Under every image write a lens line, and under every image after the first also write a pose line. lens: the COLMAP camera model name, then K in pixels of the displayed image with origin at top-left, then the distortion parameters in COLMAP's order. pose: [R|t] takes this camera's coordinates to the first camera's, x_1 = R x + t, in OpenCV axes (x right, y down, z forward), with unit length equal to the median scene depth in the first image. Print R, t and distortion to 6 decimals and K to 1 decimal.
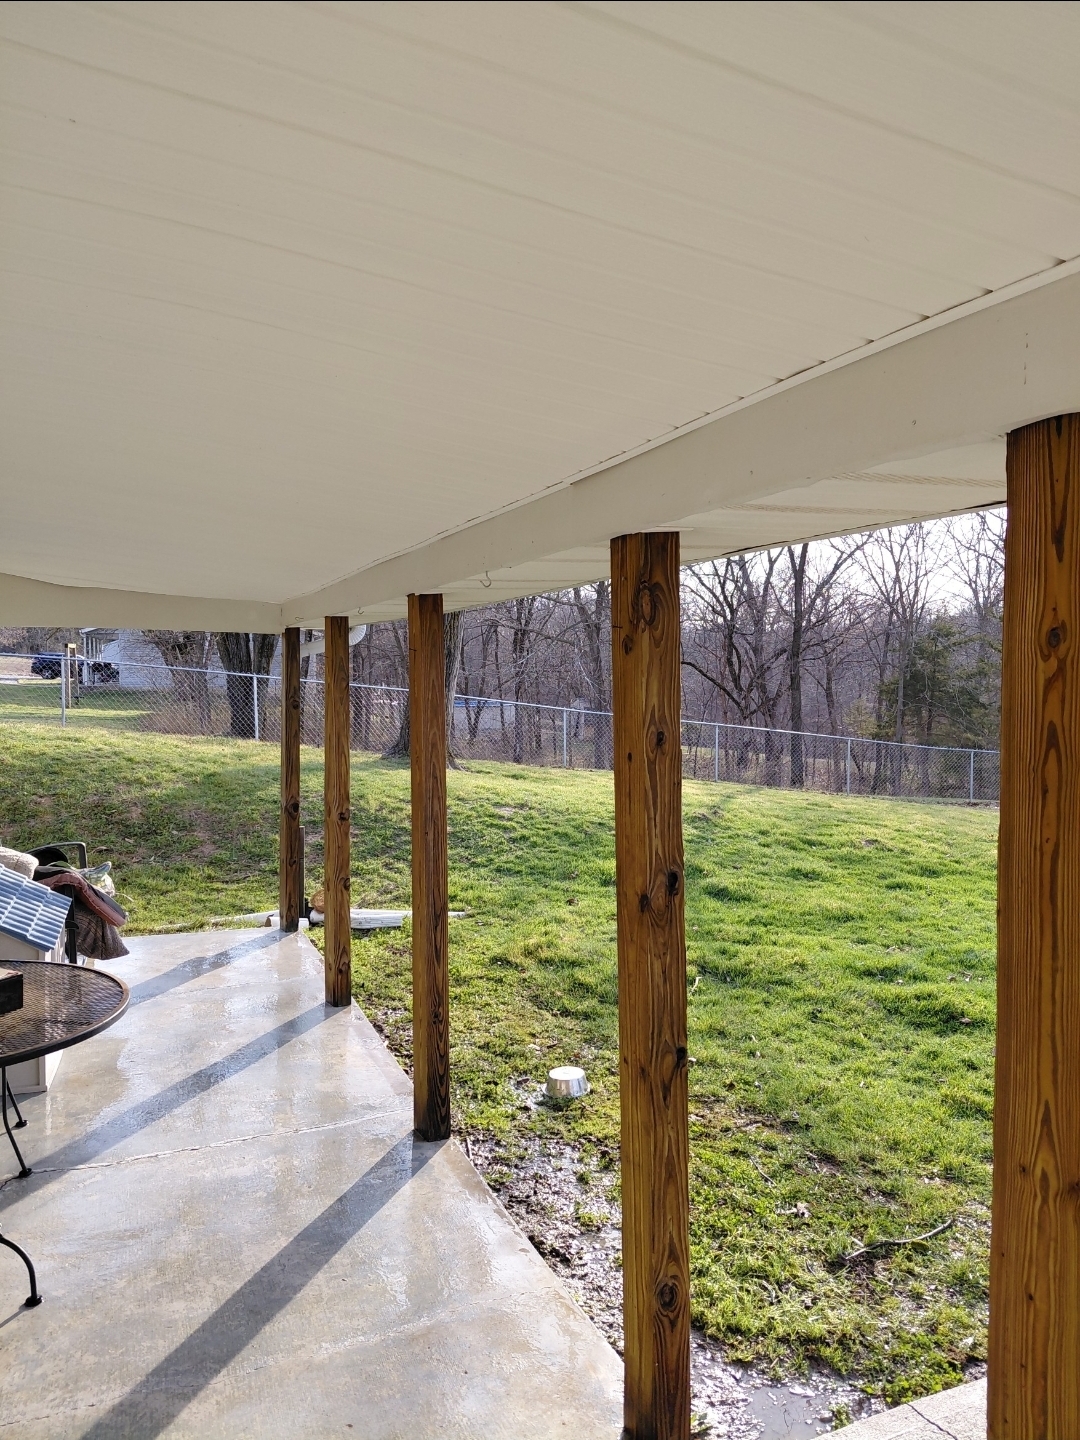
lens RADIAL K [[1156.0, 0, 540.0], [0, 1156.0, 720.0], [0, 0, 1]] dist [0.072789, 0.000163]
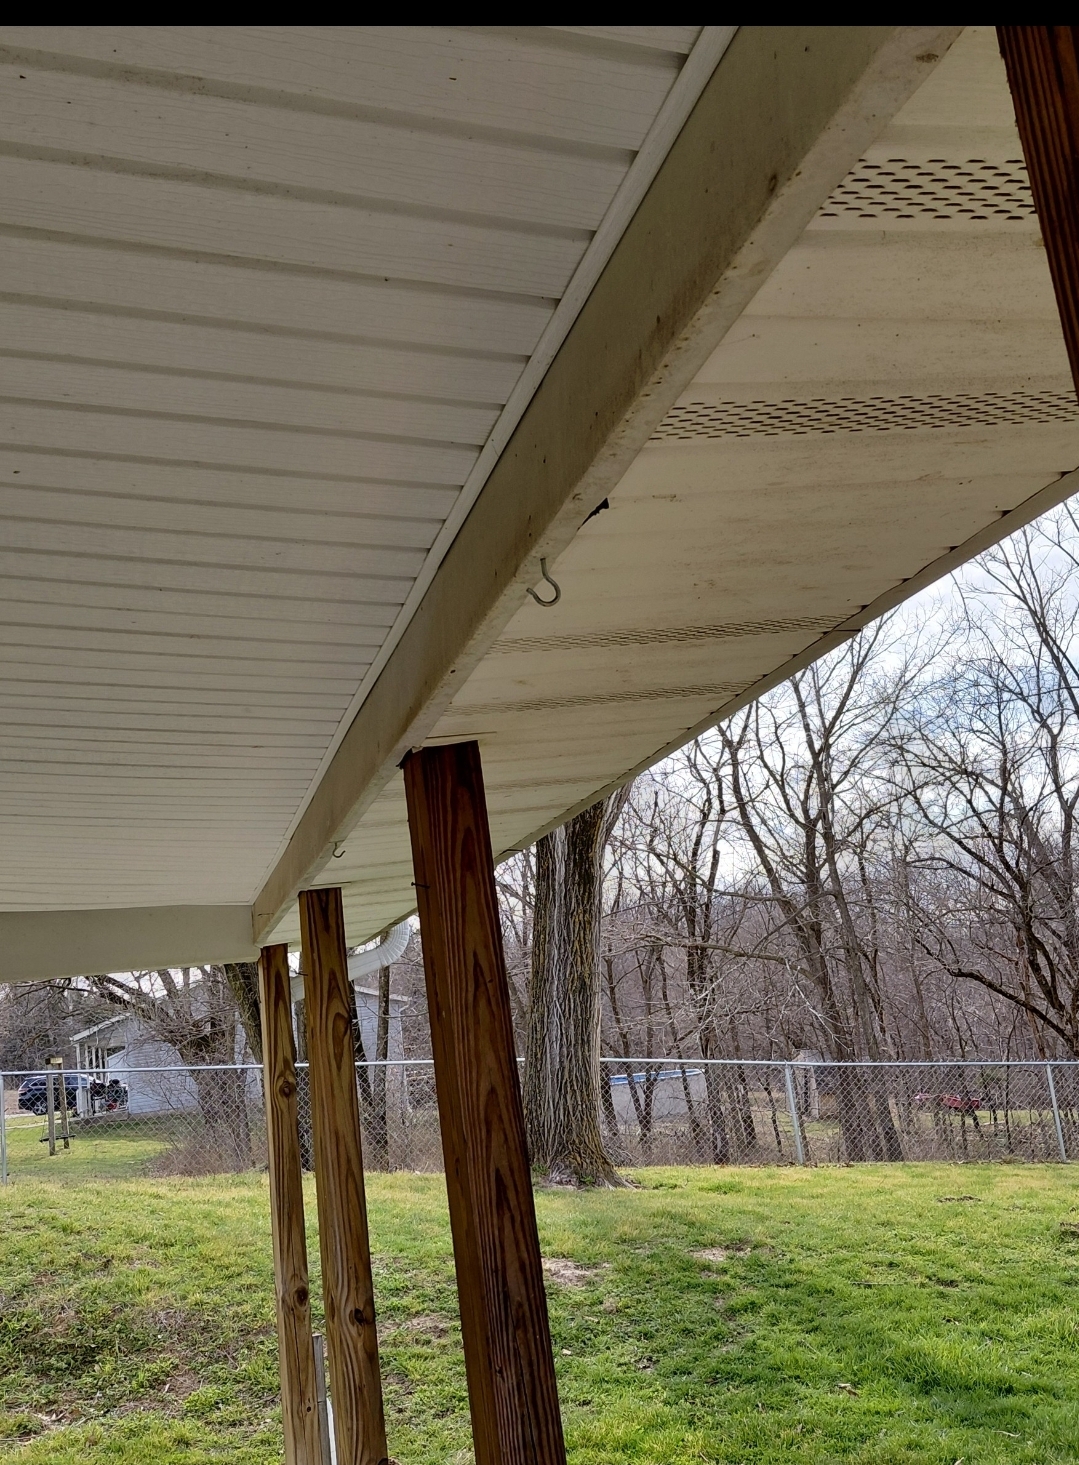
lens RADIAL K [[1495.0, 0, 539.5], [0, 1495.0, 732.5], [0, 0, 1]] dist [0.332621, -1.179590]
pose [[0.985658, -0.136002, -0.099912, -0.002262], [0.107475, 0.962342, -0.249693, 0.006974], [0.130108, 0.235373, 0.963157, 0.134240]]
